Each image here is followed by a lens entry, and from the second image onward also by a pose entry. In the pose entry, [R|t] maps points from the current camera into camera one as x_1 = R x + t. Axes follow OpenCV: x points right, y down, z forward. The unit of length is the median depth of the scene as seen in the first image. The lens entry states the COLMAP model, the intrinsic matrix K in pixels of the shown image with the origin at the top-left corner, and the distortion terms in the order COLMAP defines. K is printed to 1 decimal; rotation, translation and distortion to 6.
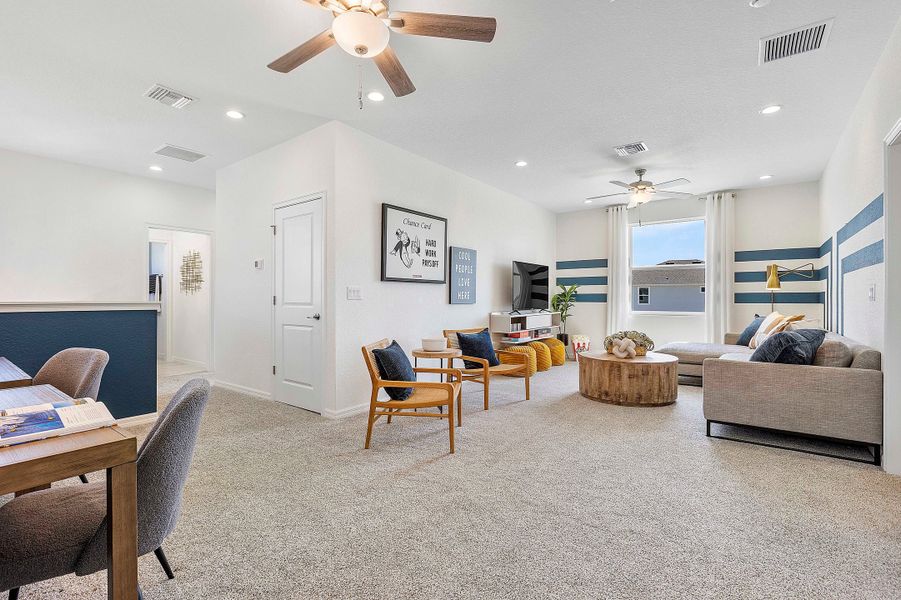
lens RADIAL K [[409.6, 0, 455.6], [0, 409.6, 298.4], [0, 0, 1]] dist [0.004804, 0.001291]
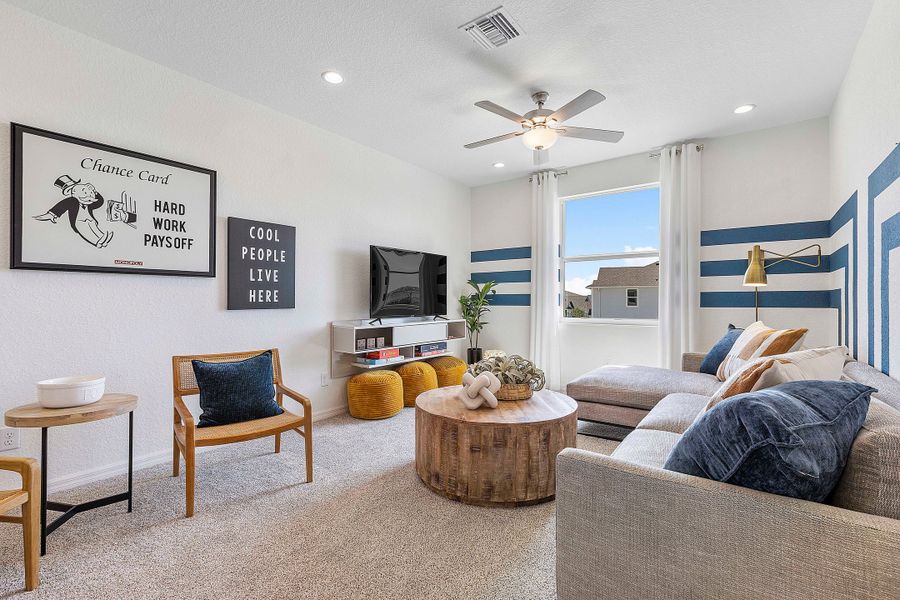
lens RADIAL K [[409.1, 0, 444.2], [0, 409.1, 301.0], [0, 0, 1]] dist [0.004804, 0.001291]
pose [[0.999904, -0.001677, -0.013762, 0.313014], [0.001683, 0.999998, 0.000454, 0.000157], [0.013761, -0.000477, 0.999905, 0.375334]]
